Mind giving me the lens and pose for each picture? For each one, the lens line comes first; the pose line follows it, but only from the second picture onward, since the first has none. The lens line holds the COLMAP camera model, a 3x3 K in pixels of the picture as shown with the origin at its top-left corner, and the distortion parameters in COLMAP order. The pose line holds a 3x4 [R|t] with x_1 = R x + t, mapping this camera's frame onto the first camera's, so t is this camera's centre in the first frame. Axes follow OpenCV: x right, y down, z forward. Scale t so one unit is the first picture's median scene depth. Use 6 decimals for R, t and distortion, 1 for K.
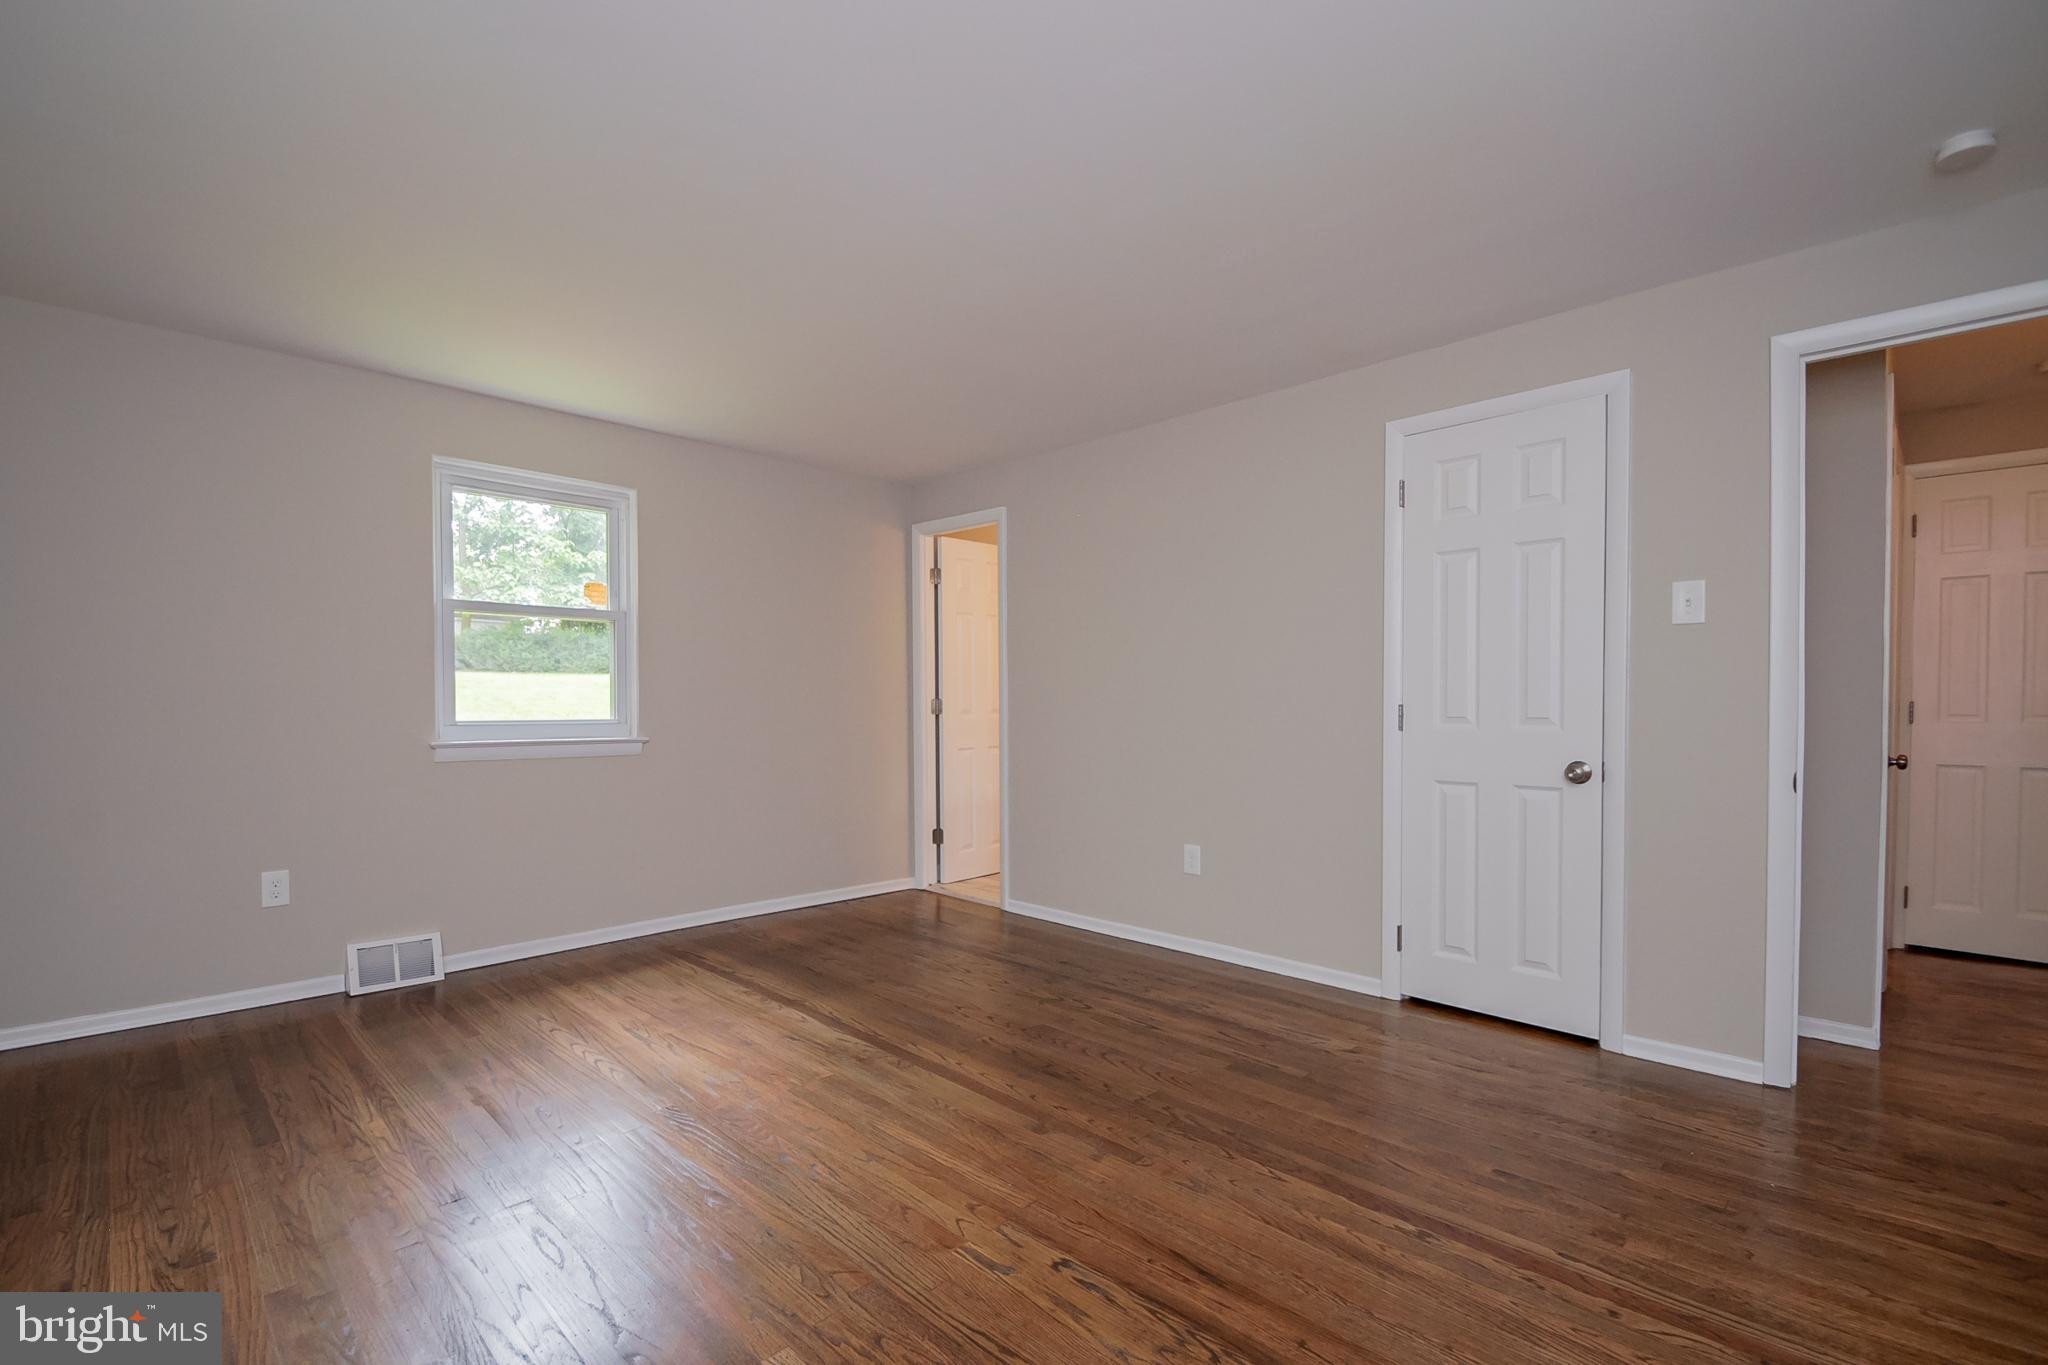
lens RADIAL K [[899.1, 0, 999.3], [0, 899.1, 719.6], [0, 0, 1]] dist [0.012602, -0.016347]
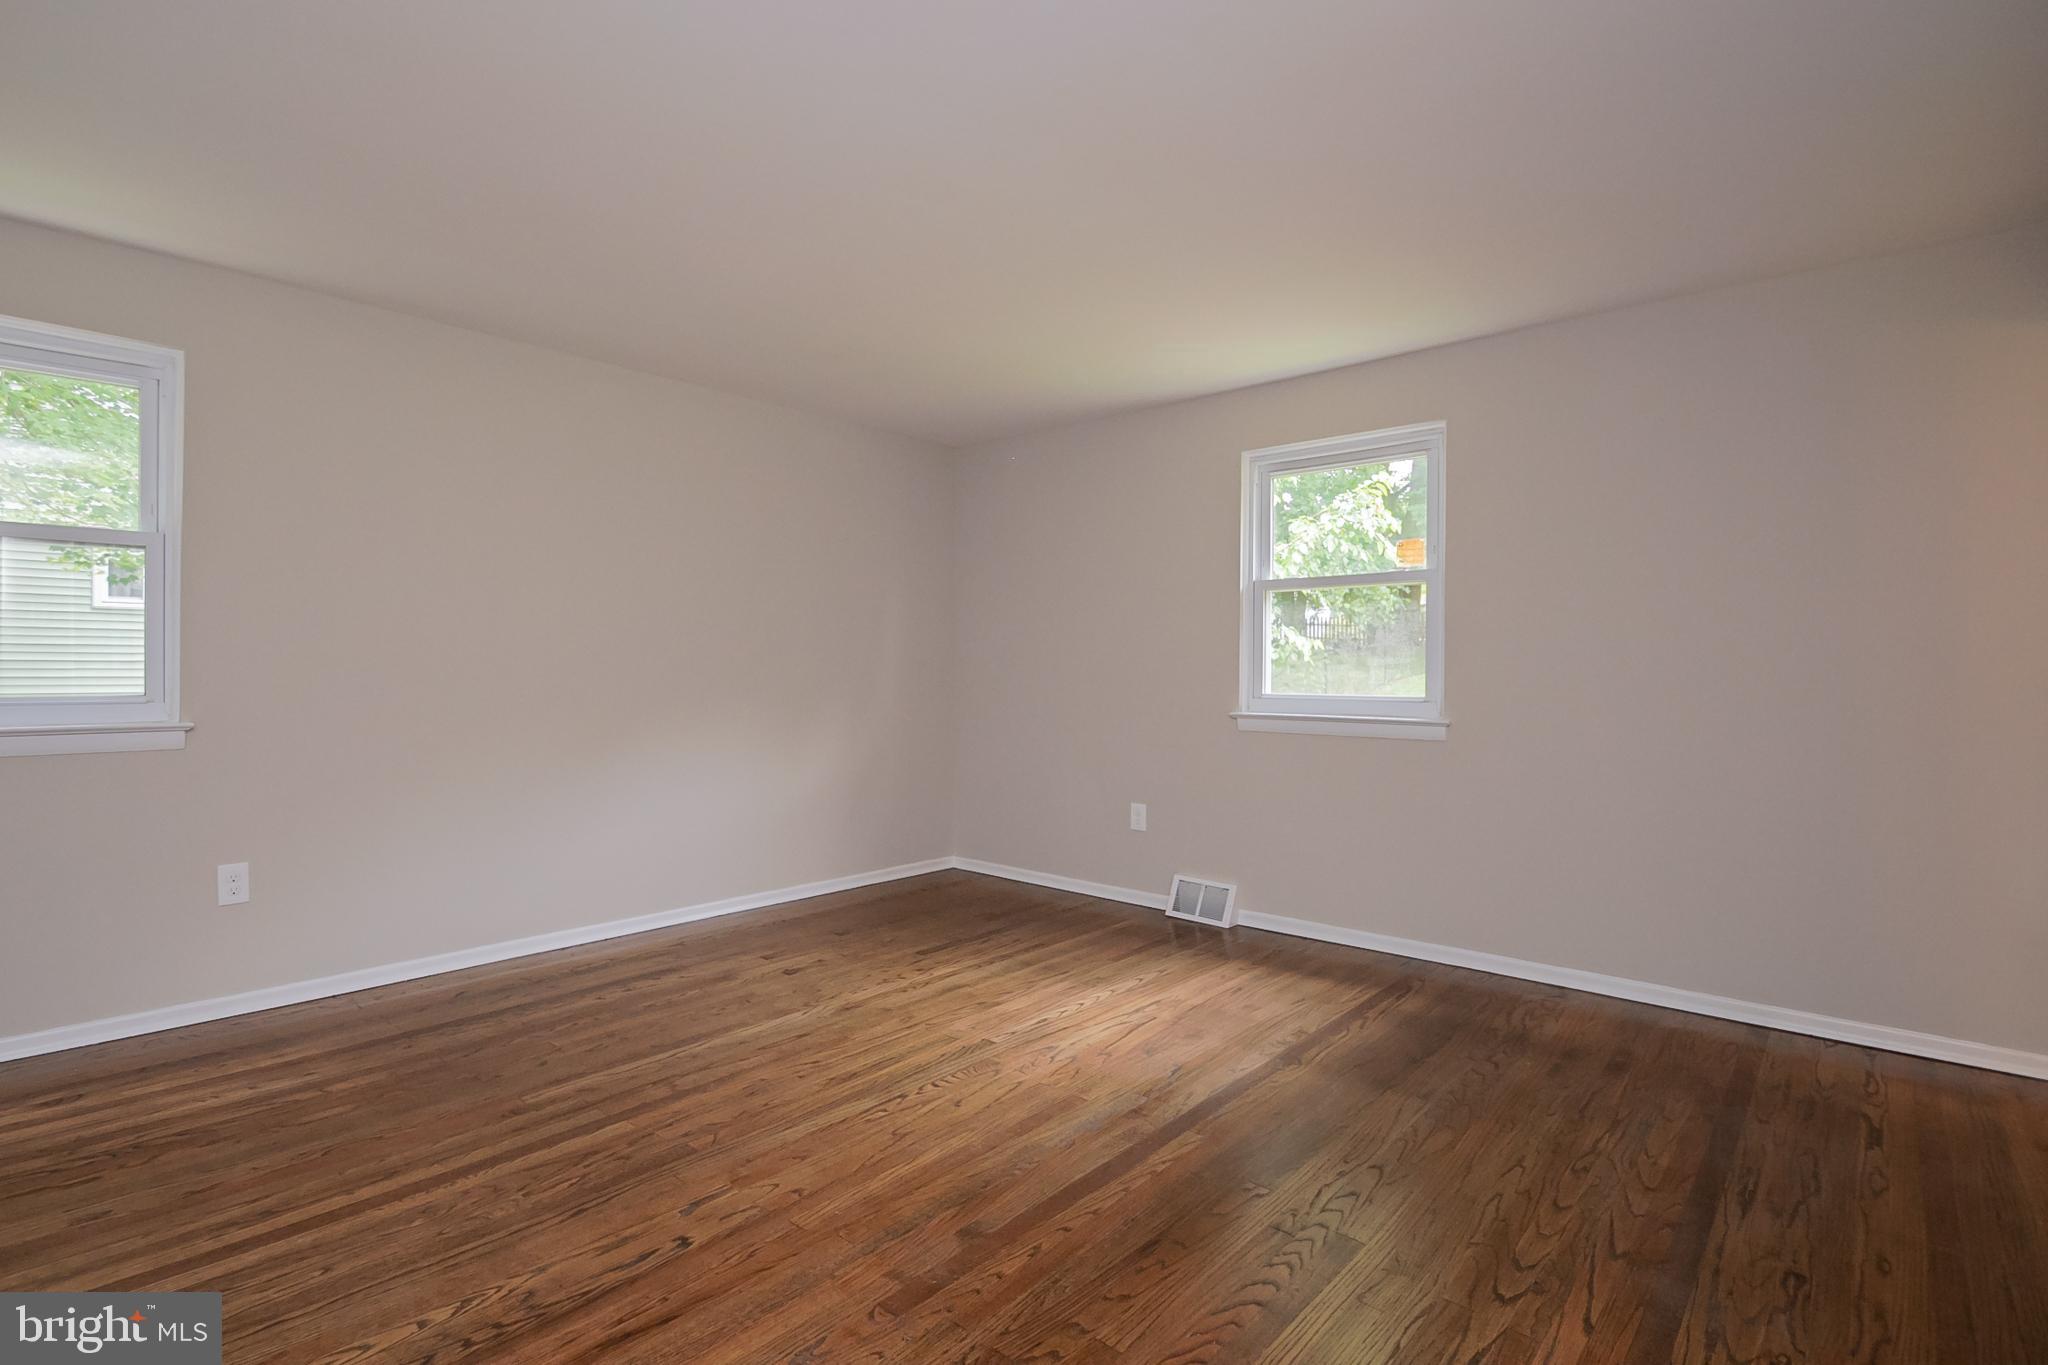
lens RADIAL K [[965.4, 0, 931.3], [0, 965.4, 675.1], [0, 0, 1]] dist [0.010698, -0.013199]
pose [[0.022666, -0.001149, -0.999742, 0.641411], [-0.022263, 0.999751, -0.001654, -0.012689], [0.999495, 0.022295, 0.022635, 0.695459]]
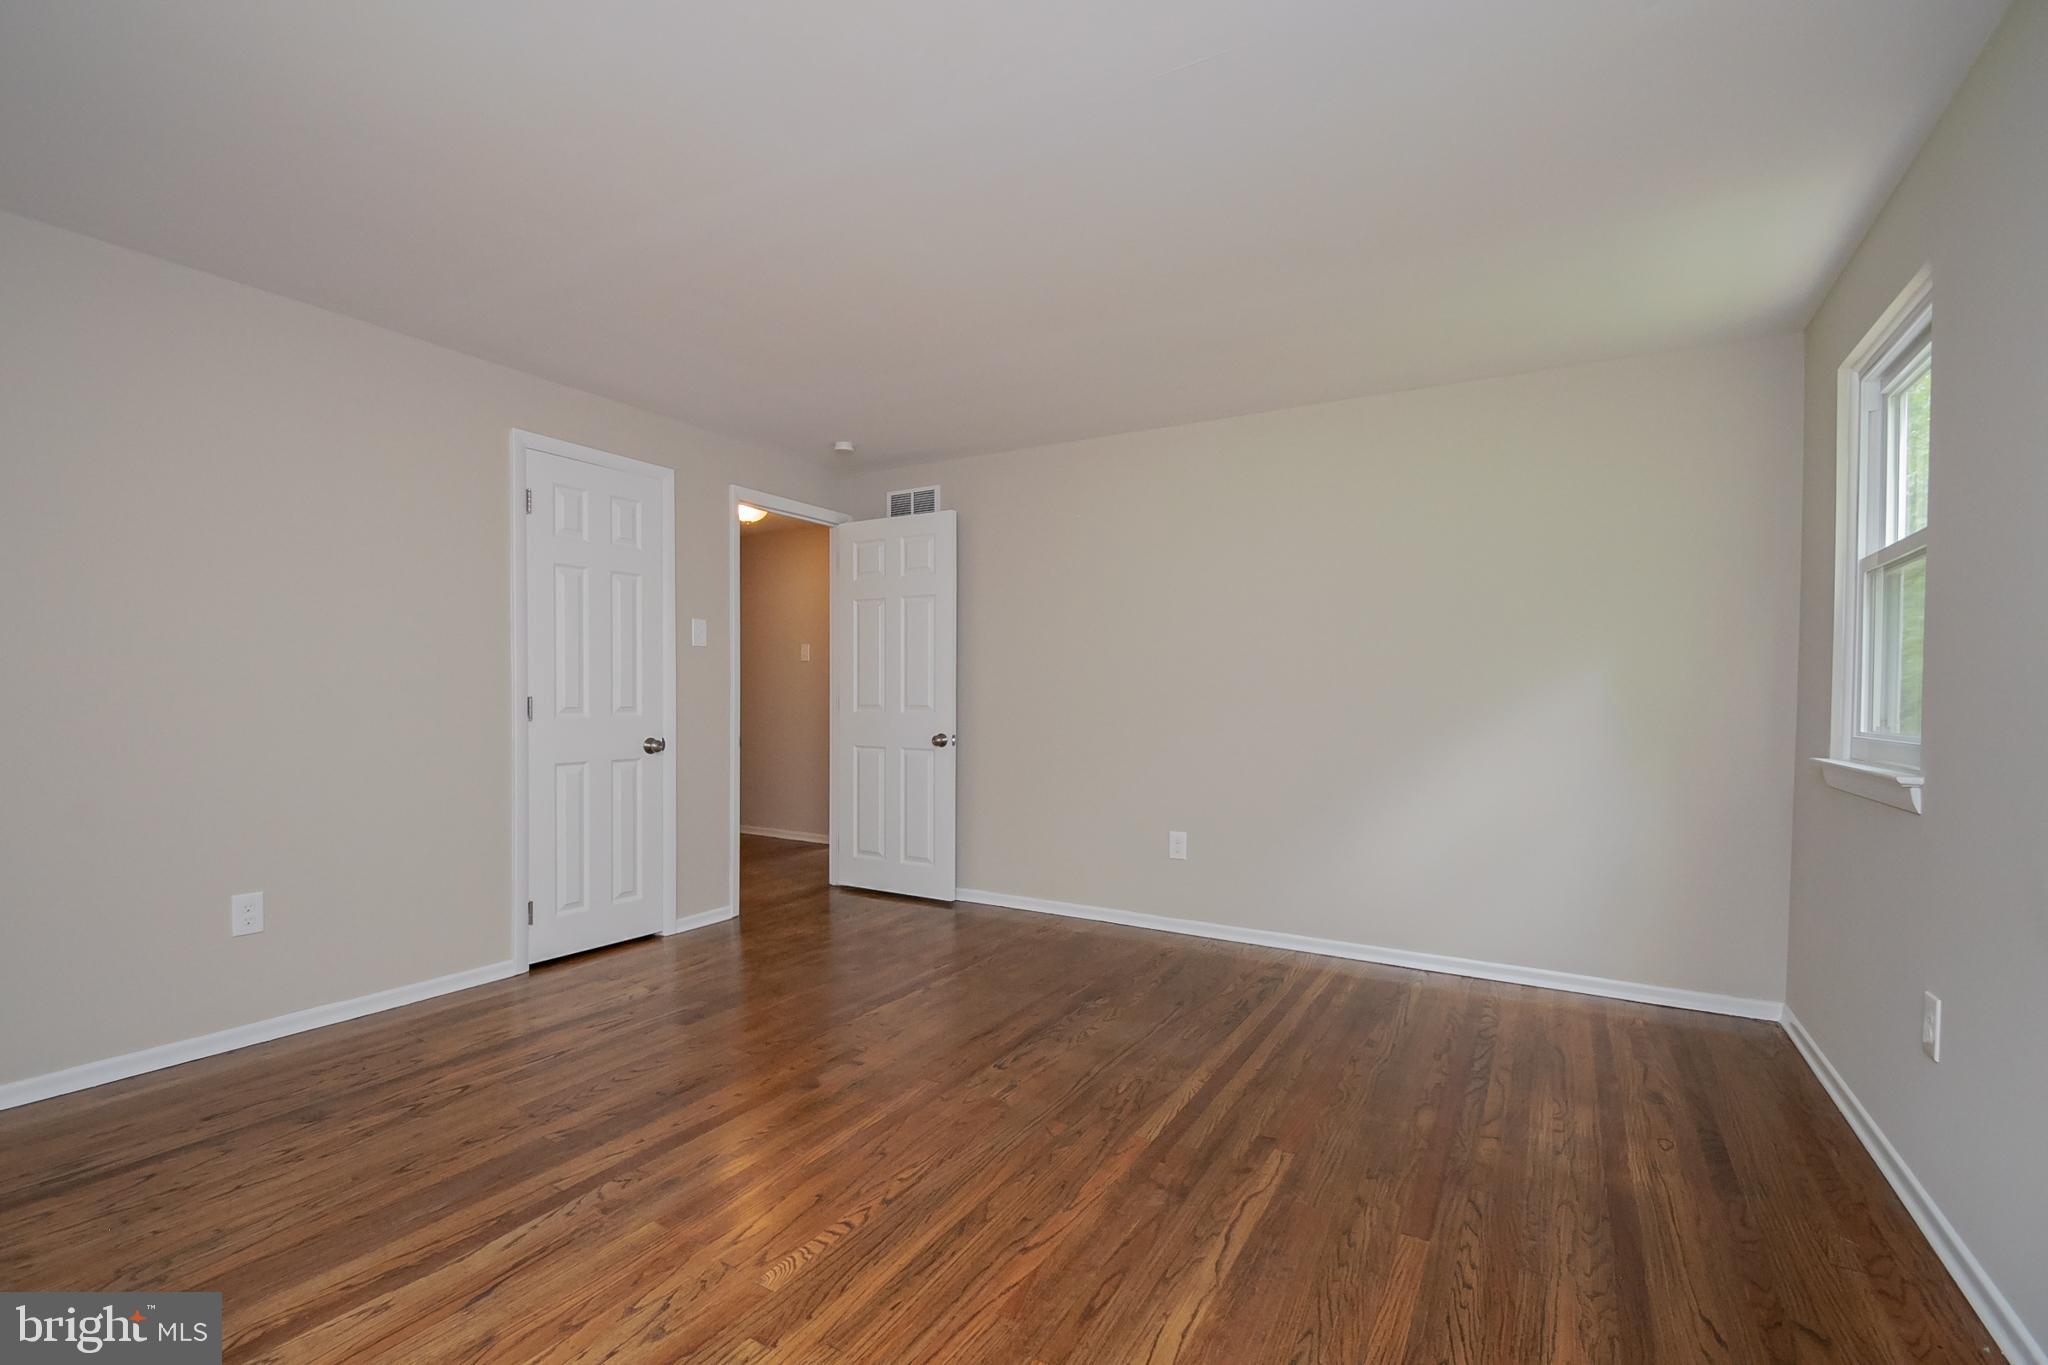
lens RADIAL K [[899.1, 0, 999.3], [0, 899.1, 719.6], [0, 0, 1]] dist [0.012602, -0.016347]
pose [[-0.246412, -0.023391, 0.968883, -0.787590], [0.006825, 0.999642, 0.025869, -0.013533], [-0.969141, 0.012987, -0.246164, 0.771504]]
